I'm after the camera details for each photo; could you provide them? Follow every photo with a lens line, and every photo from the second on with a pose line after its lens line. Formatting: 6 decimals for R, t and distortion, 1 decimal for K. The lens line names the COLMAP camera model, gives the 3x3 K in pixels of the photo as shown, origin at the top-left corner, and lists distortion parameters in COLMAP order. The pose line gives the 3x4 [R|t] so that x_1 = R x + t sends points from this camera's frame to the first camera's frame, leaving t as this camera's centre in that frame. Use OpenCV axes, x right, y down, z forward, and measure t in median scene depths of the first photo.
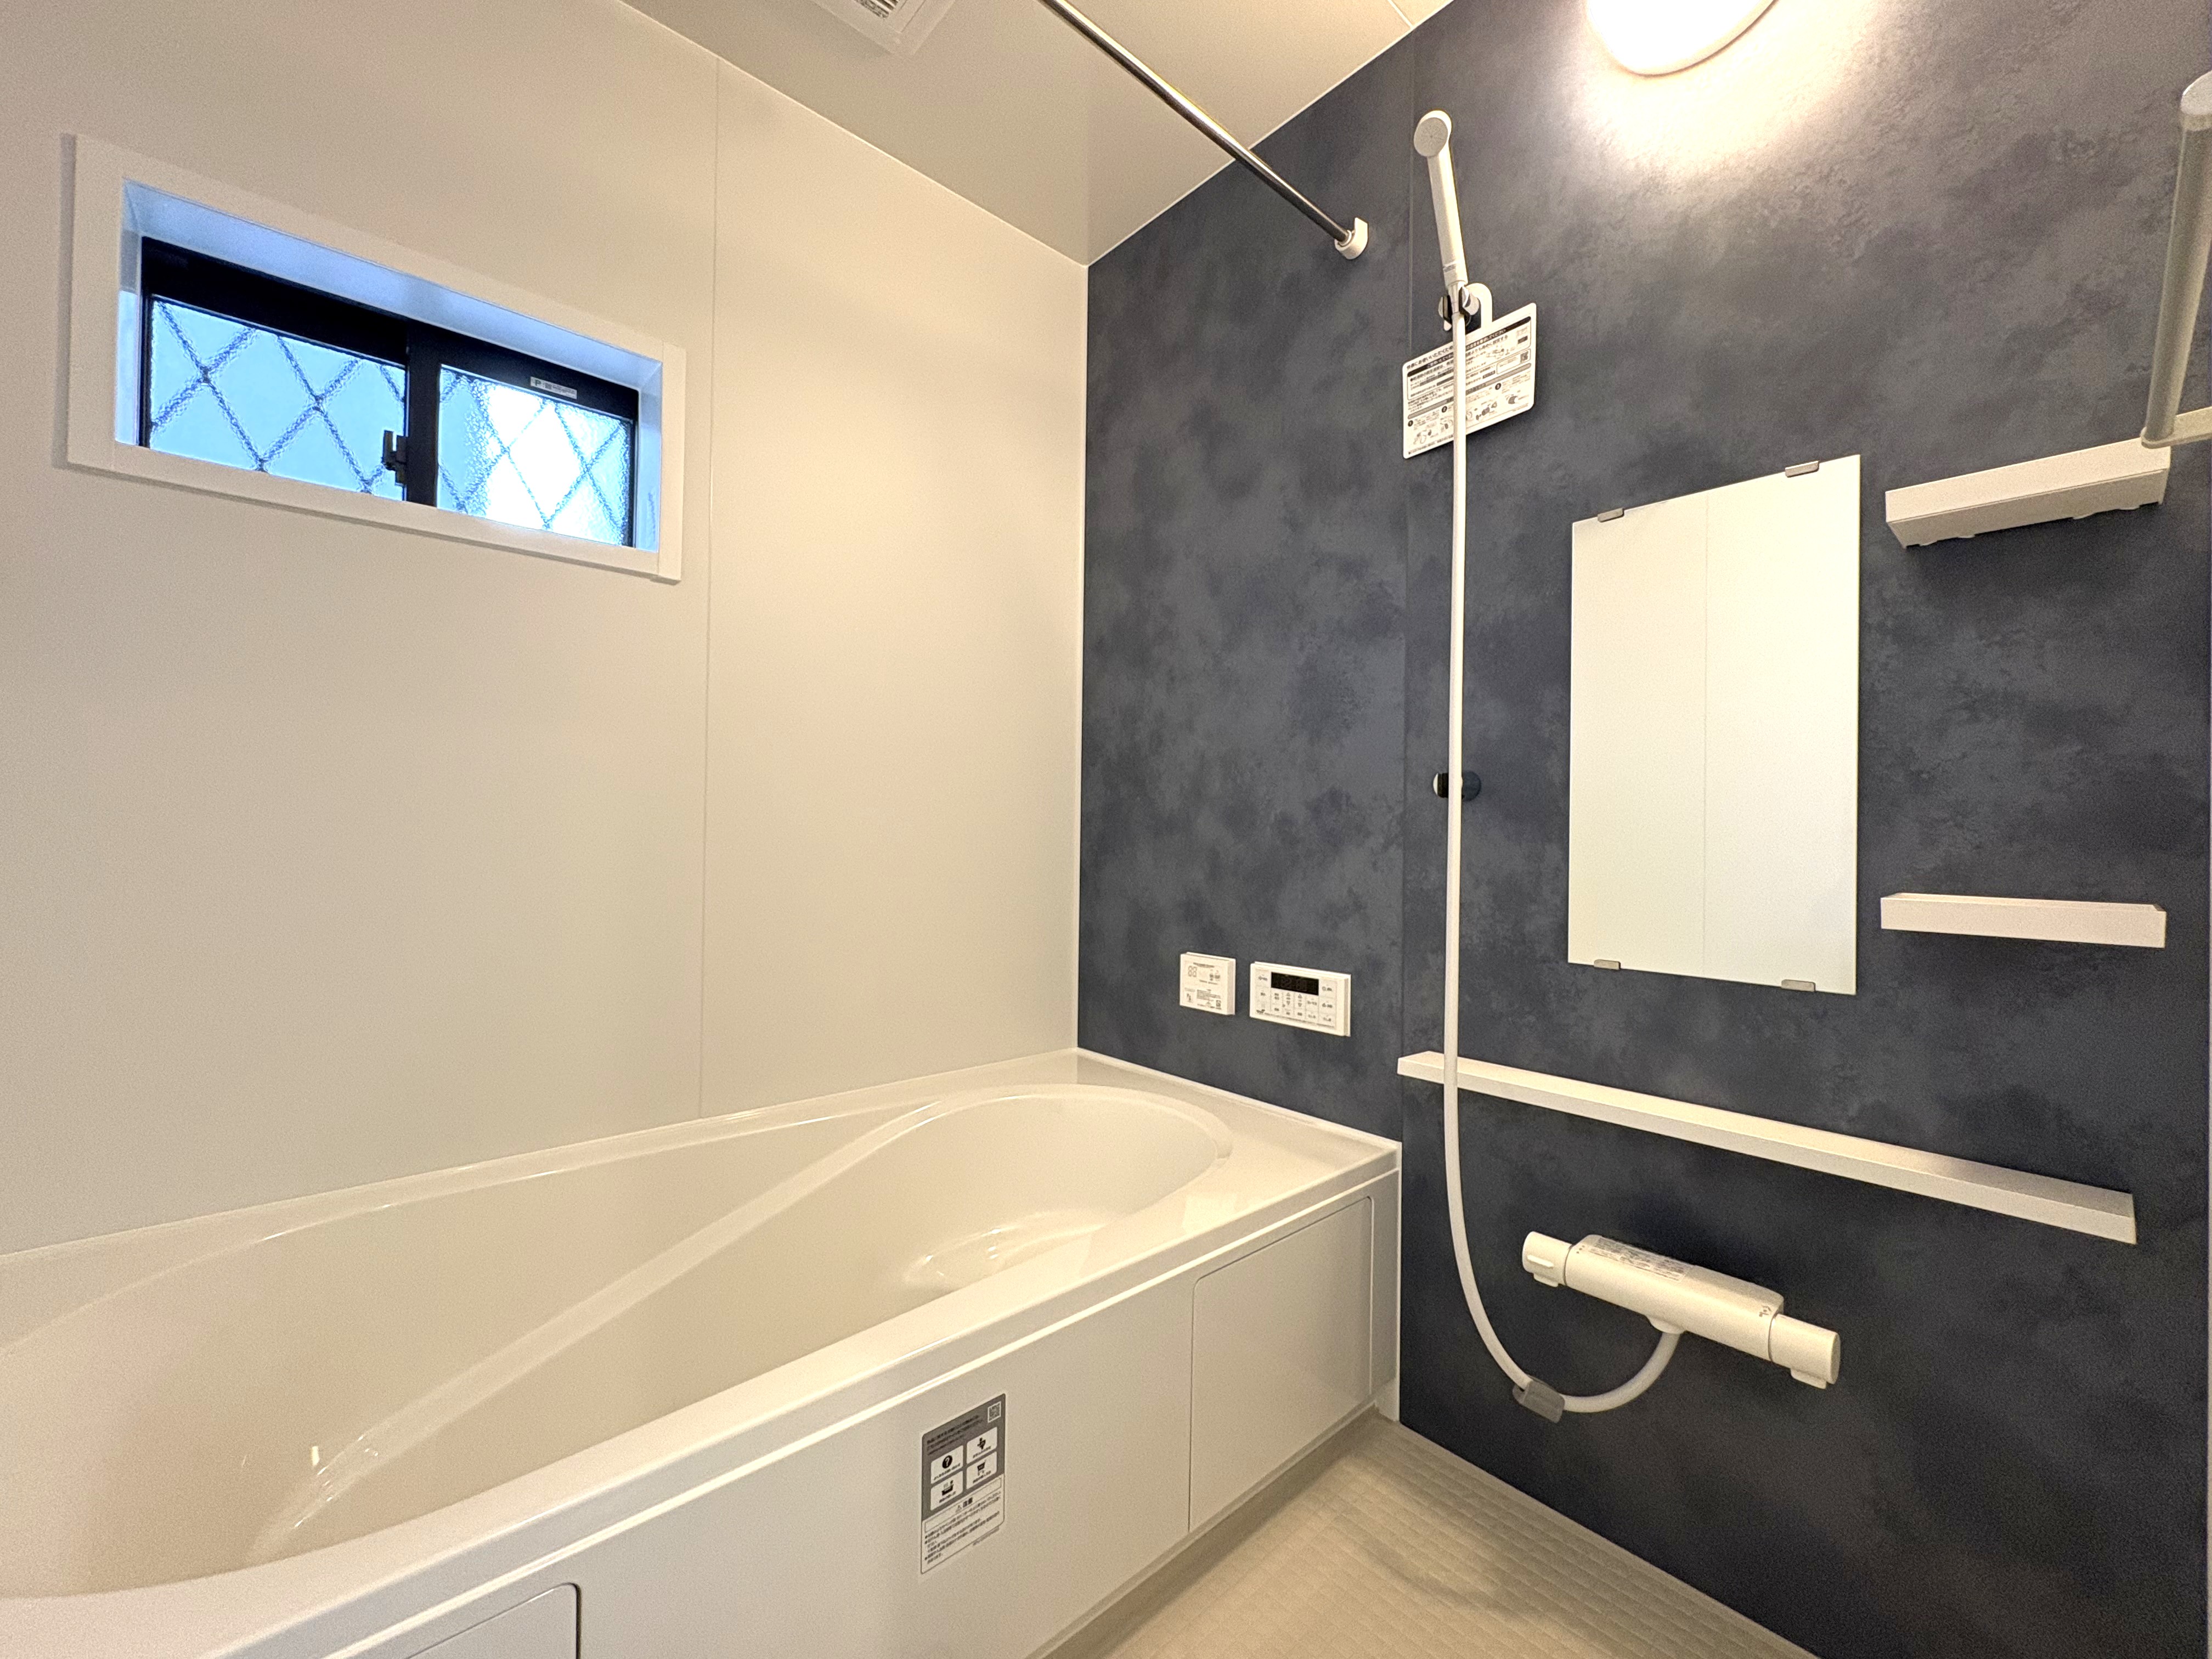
lens RADIAL K [[880.8, 0, 1106.0], [0, 880.8, 829.5], [0, 0, 1]] dist [-0.000487, -0.000151]
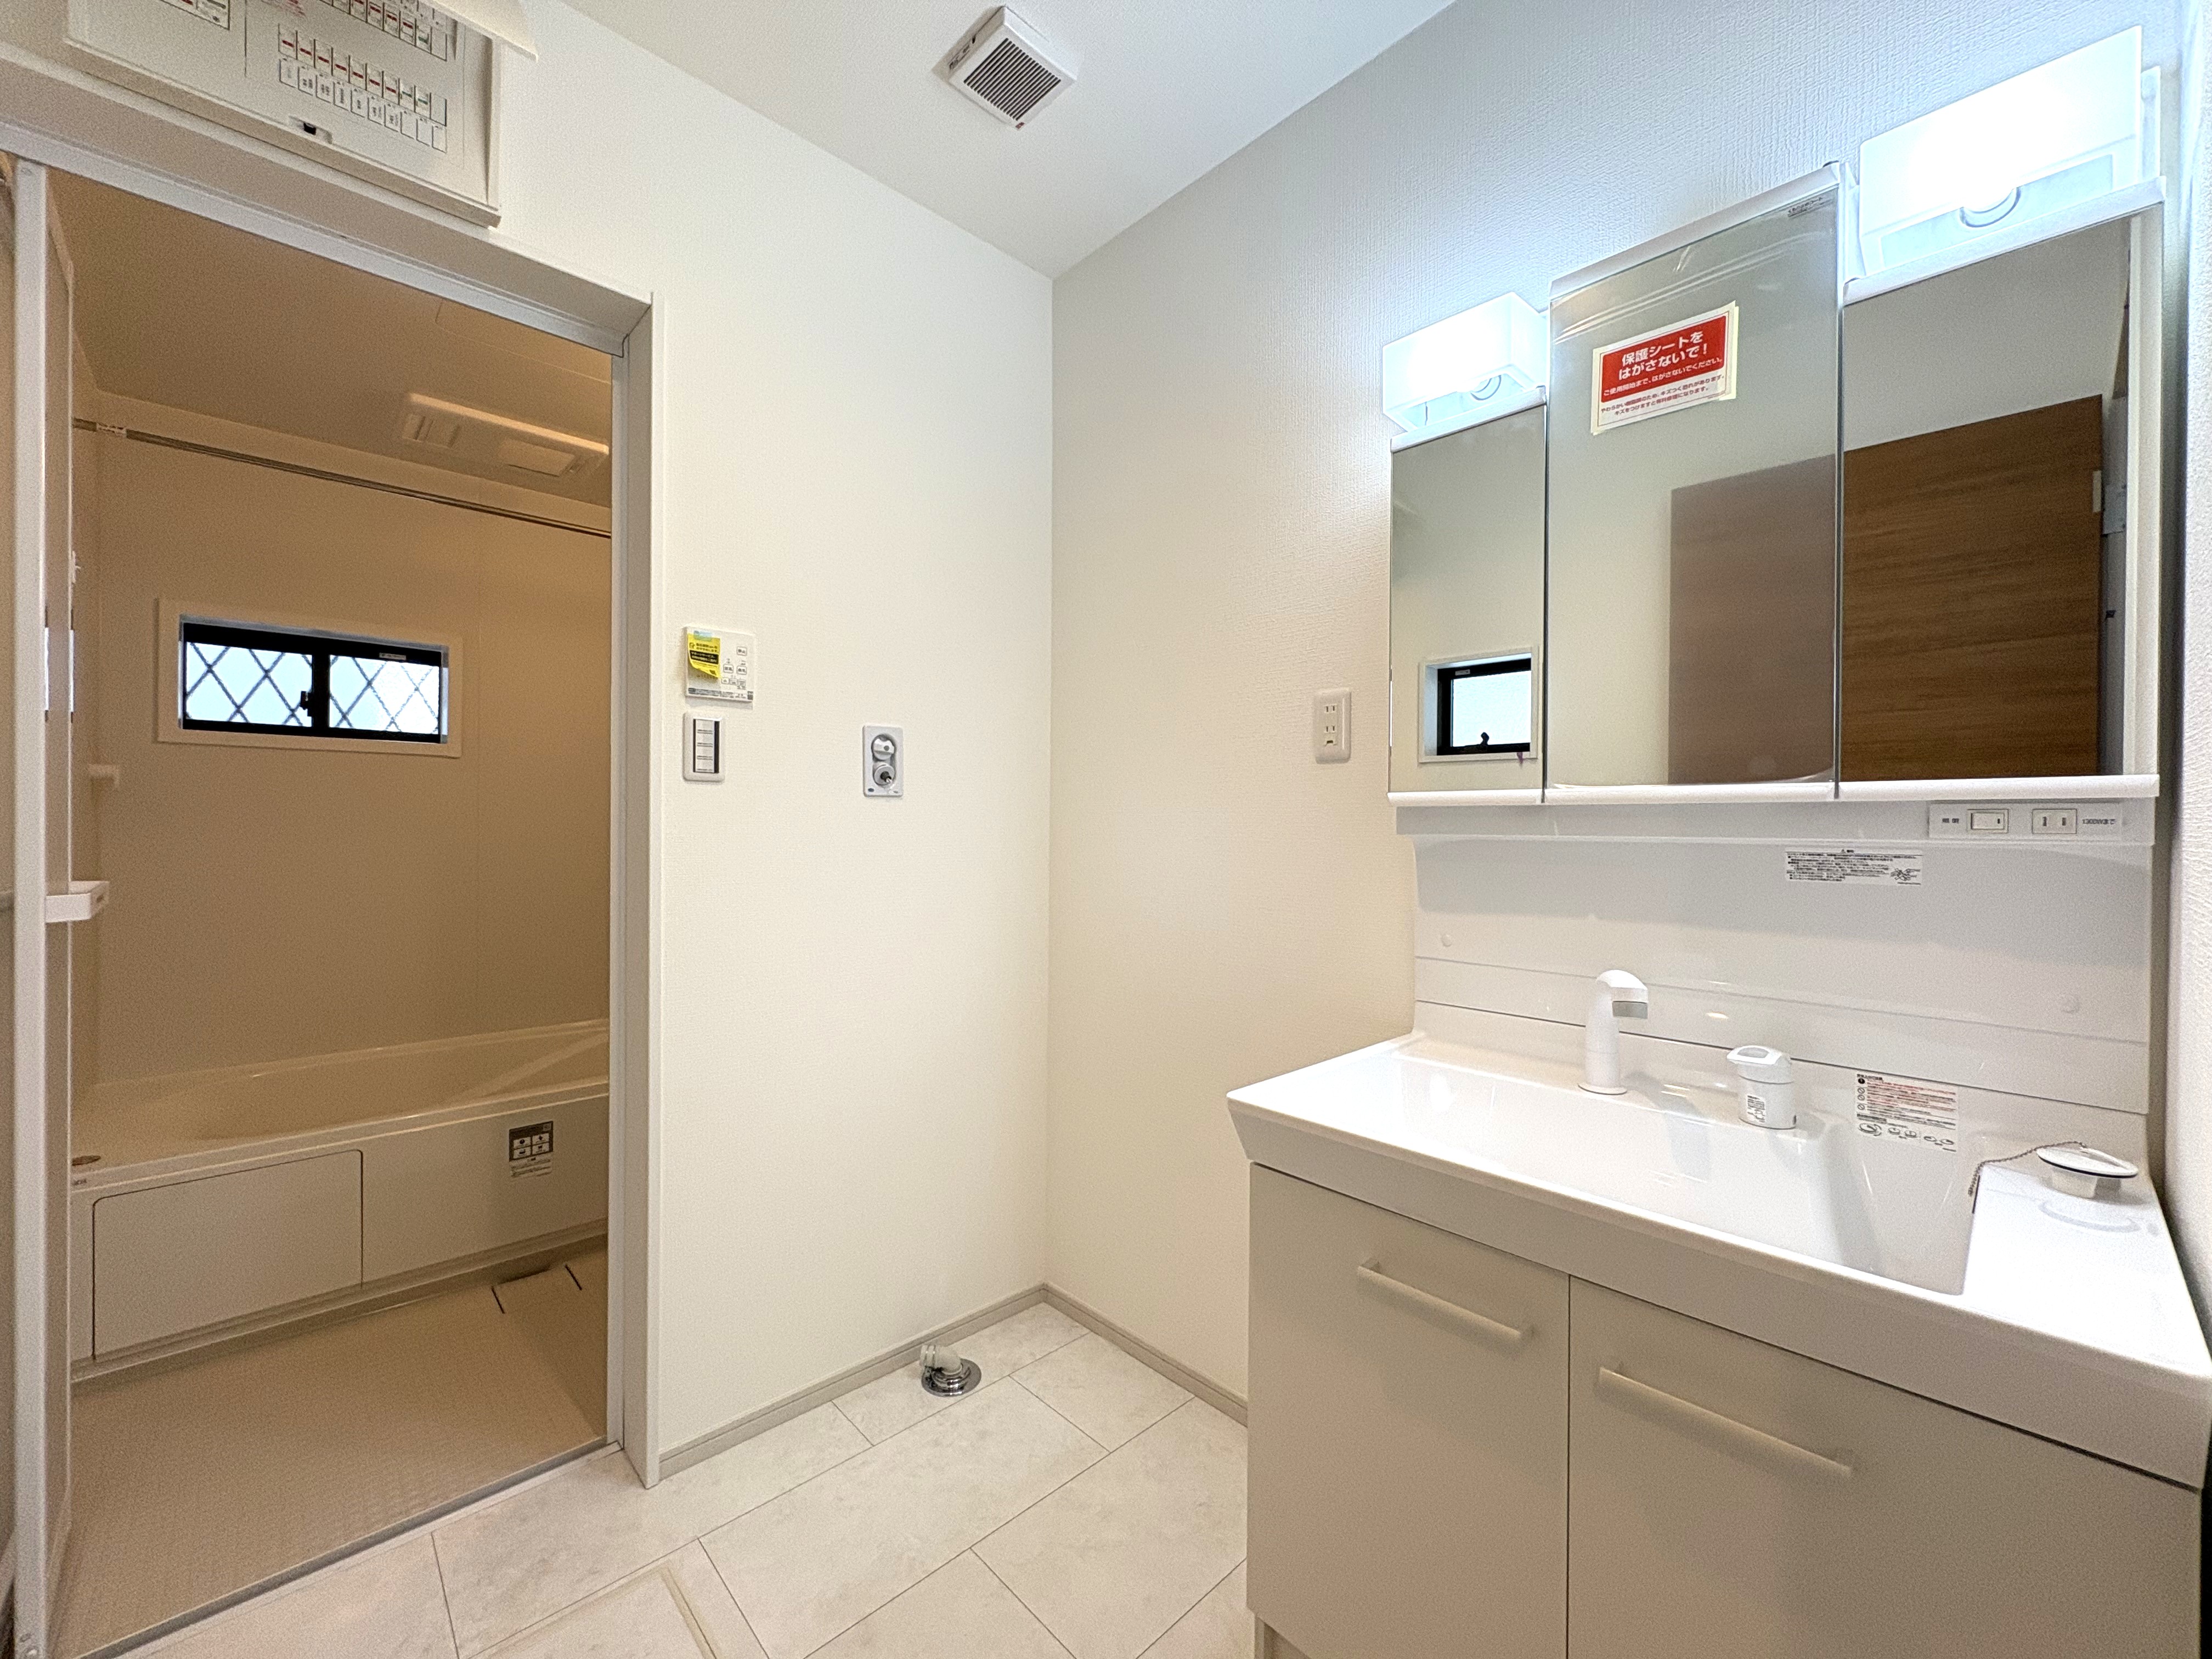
lens RADIAL K [[880.8, 0, 1106.0], [0, 880.8, 829.5], [0, 0, 1]] dist [-0.000487, -0.000151]
pose [[0.999470, -0.007571, 0.031675, 1.049992], [0.007409, 0.999959, 0.005209, -0.147116], [-0.031713, -0.004972, 0.999485, -1.180697]]
